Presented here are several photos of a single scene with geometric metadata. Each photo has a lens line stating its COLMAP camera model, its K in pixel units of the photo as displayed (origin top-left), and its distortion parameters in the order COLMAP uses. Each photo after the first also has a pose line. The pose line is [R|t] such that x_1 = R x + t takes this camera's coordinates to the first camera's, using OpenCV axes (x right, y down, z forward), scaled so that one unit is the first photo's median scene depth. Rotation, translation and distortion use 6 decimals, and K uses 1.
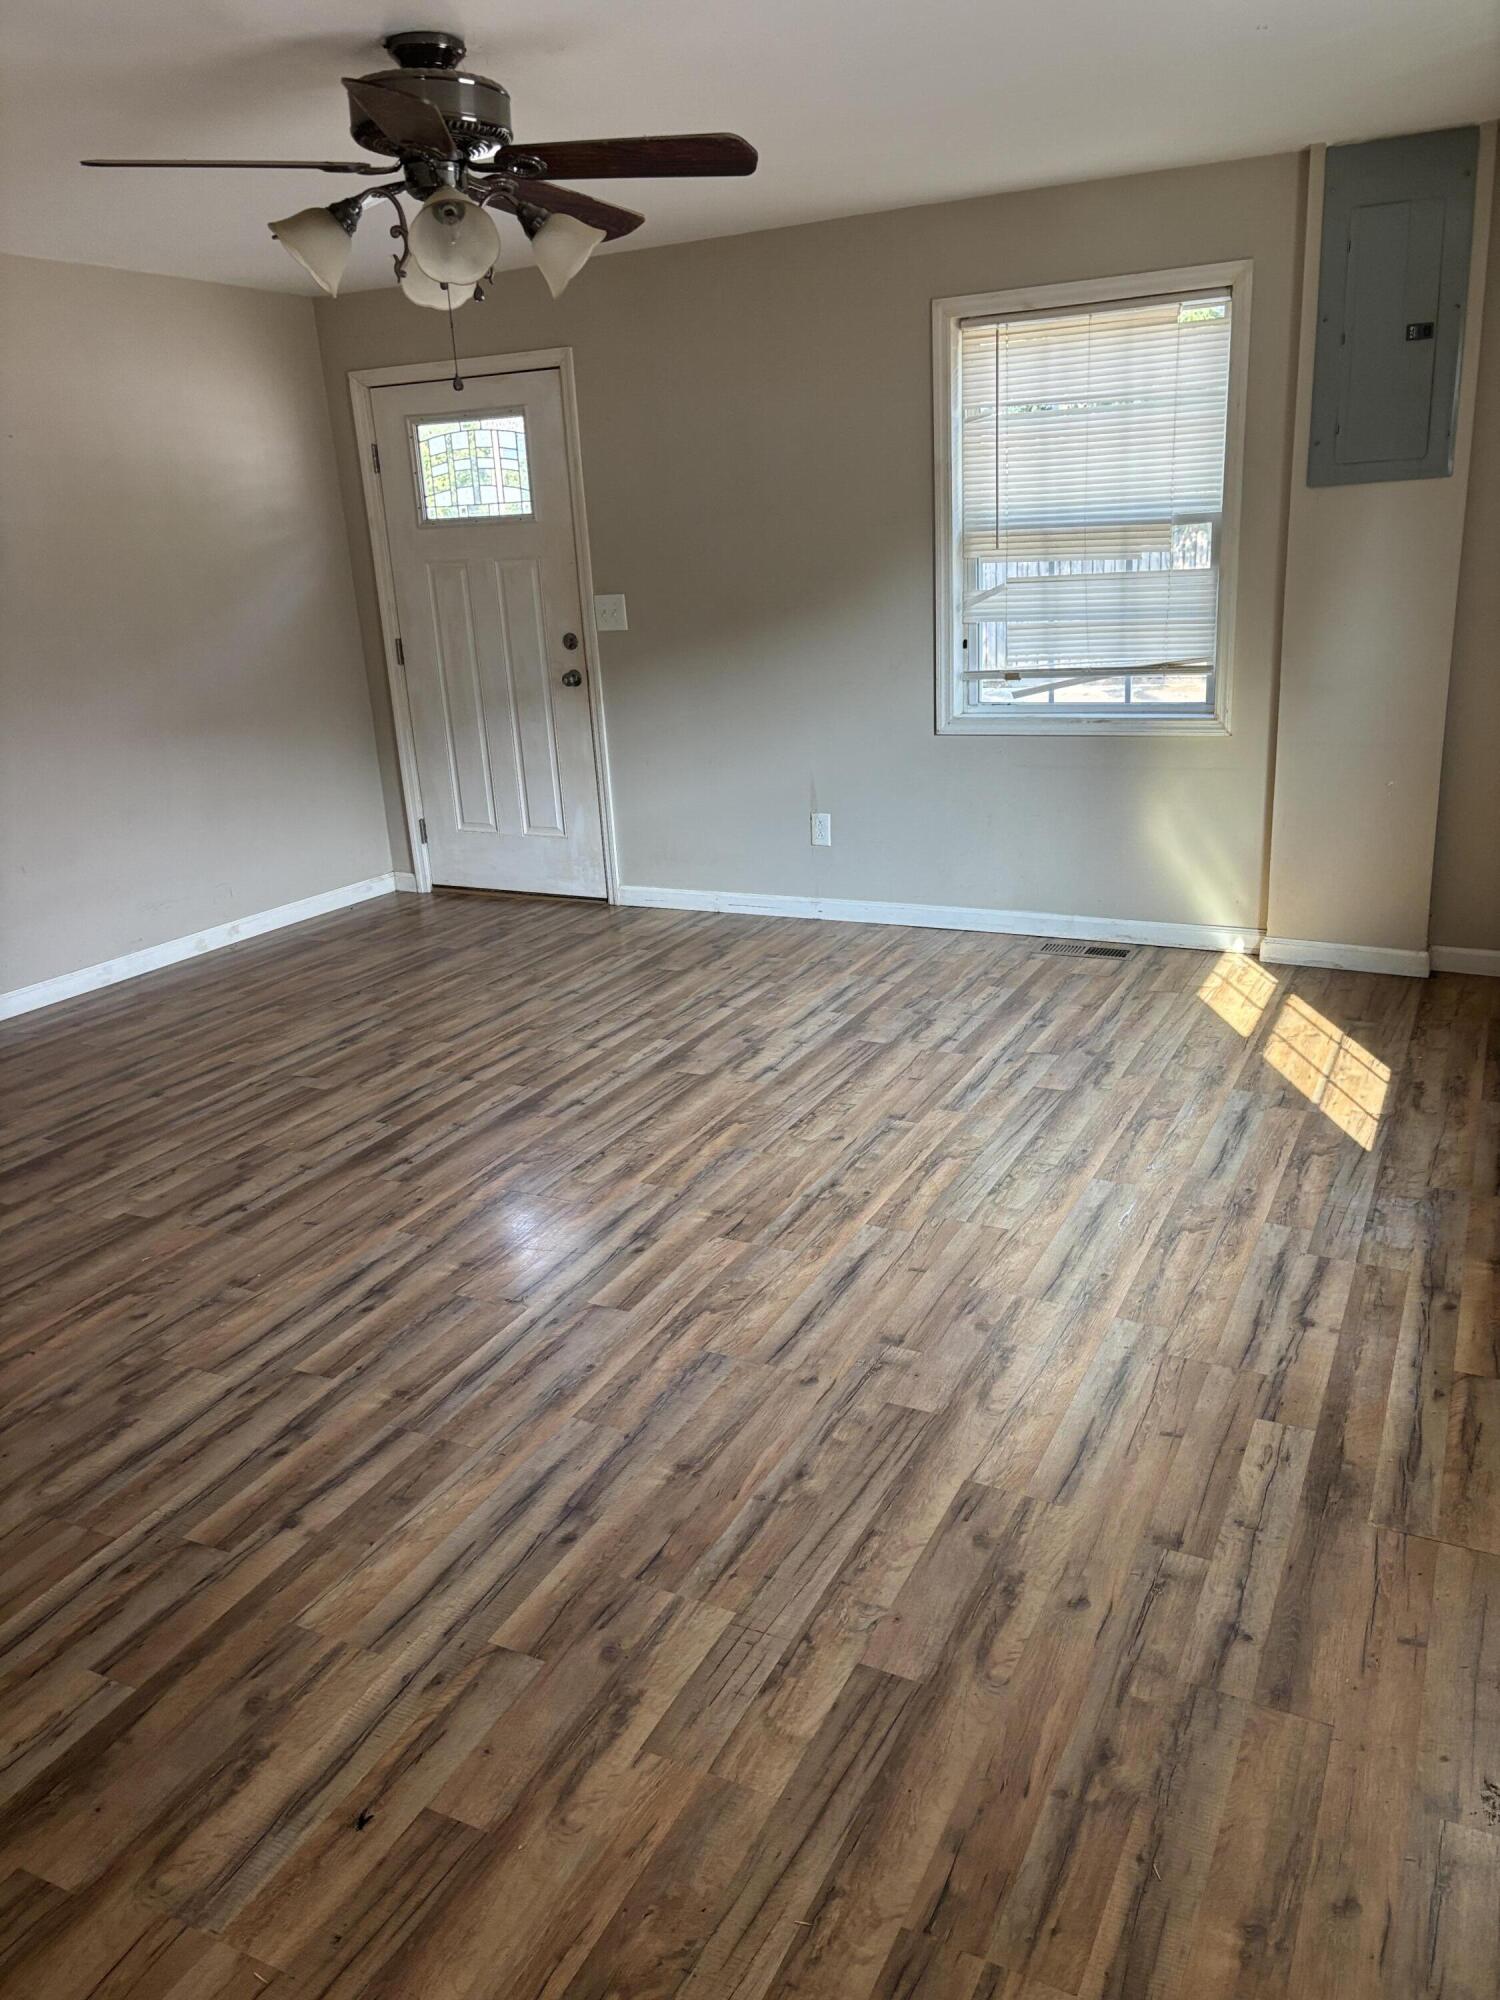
lens RADIAL K [[1512.0, 0, 742.3], [0, 1512.0, 1002.6], [0, 0, 1]] dist [0.044977, -0.052313]
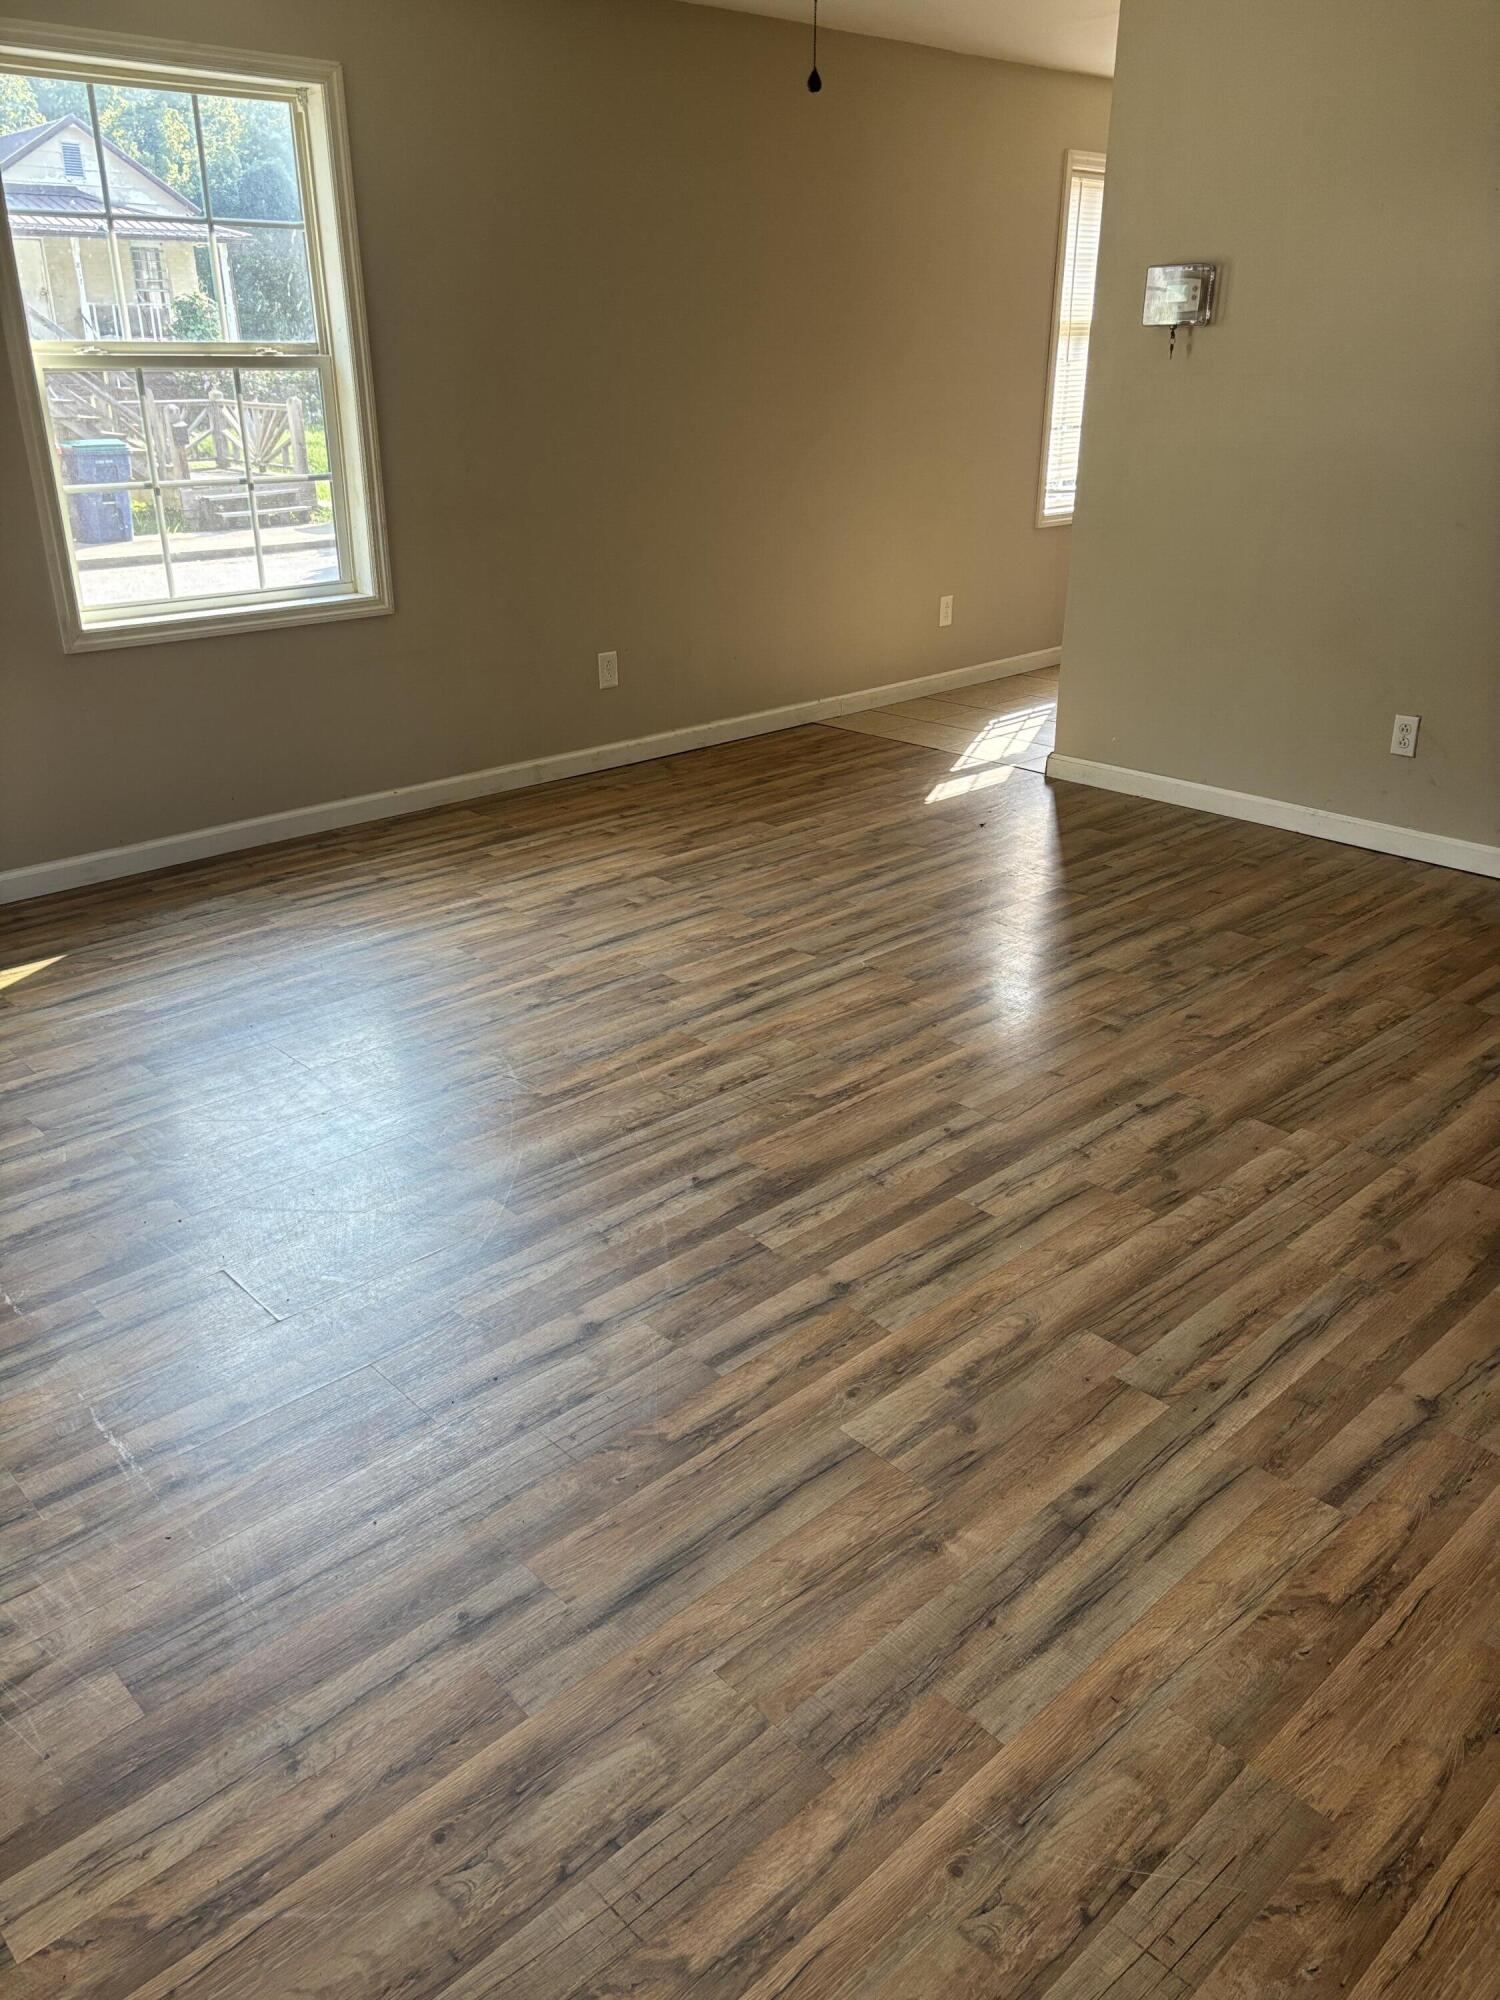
lens RADIAL K [[1512.0, 0, 760.7], [0, 1512.0, 1015.2], [0, 0, 1]] dist [0.044977, -0.052313]
pose [[-0.939525, -0.095380, 0.328931, -0.349690], [0.143606, 0.762212, 0.631198, -0.413851], [-0.310919, 0.640262, -0.702420, 1.419177]]
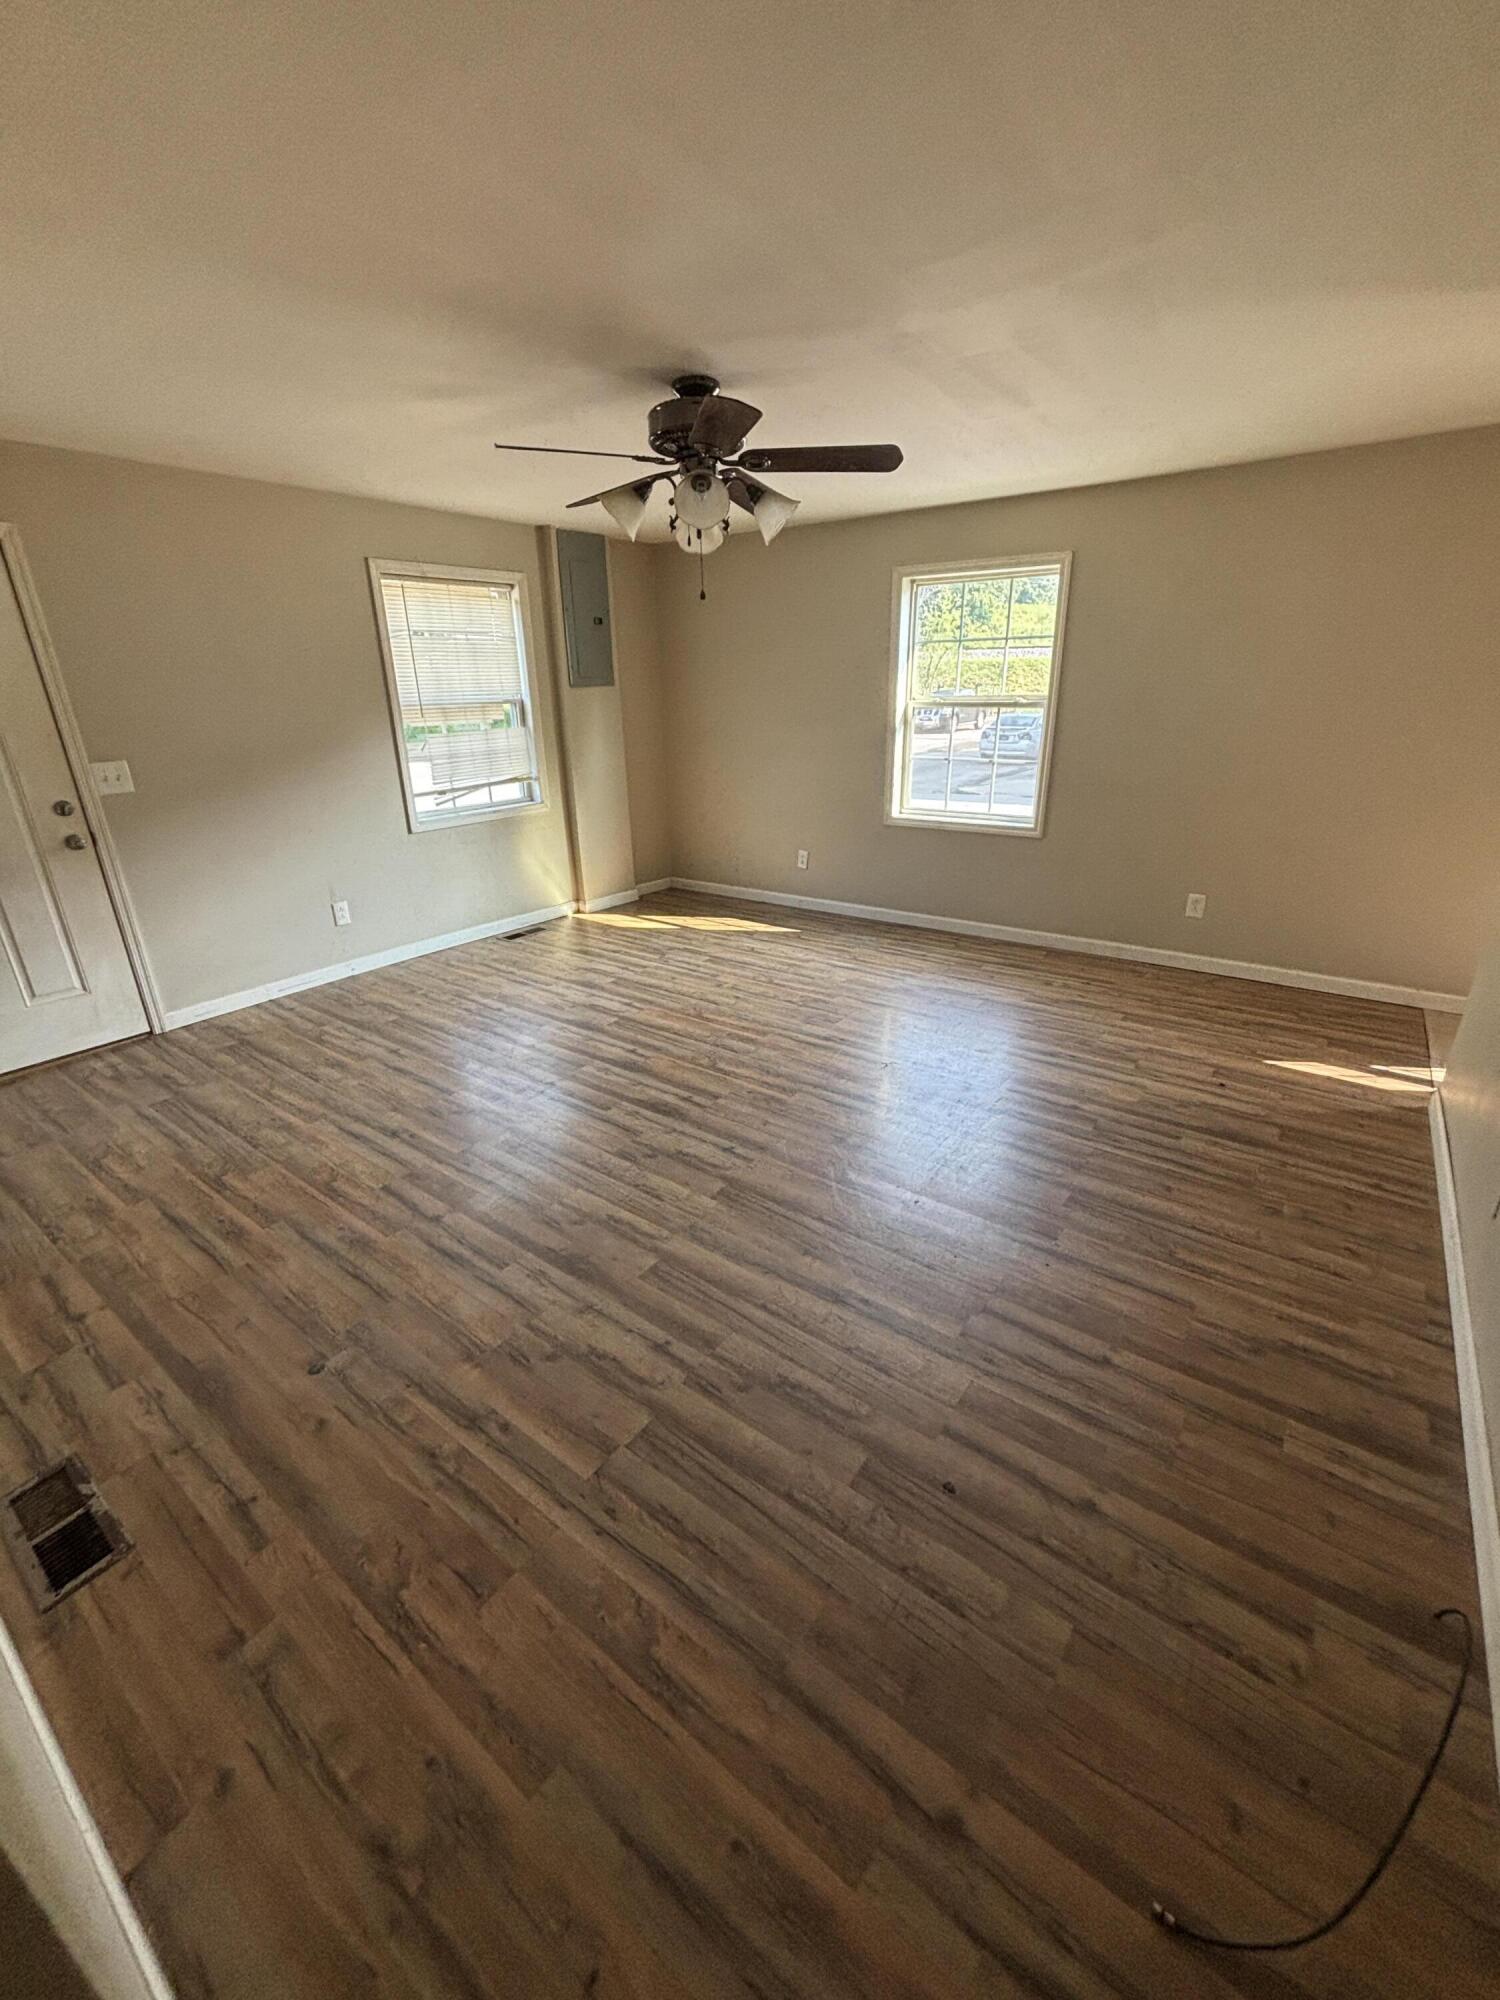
lens RADIAL K [[805.3, 0, 749.7], [0, 805.3, 990.6], [0, 0, 1]] dist [0.002784, -0.001032]
pose [[0.175680, -0.307155, 0.935303, -0.870056], [0.307594, 0.919639, 0.244234, -0.163273], [-0.935159, 0.244787, 0.256041, 0.646766]]
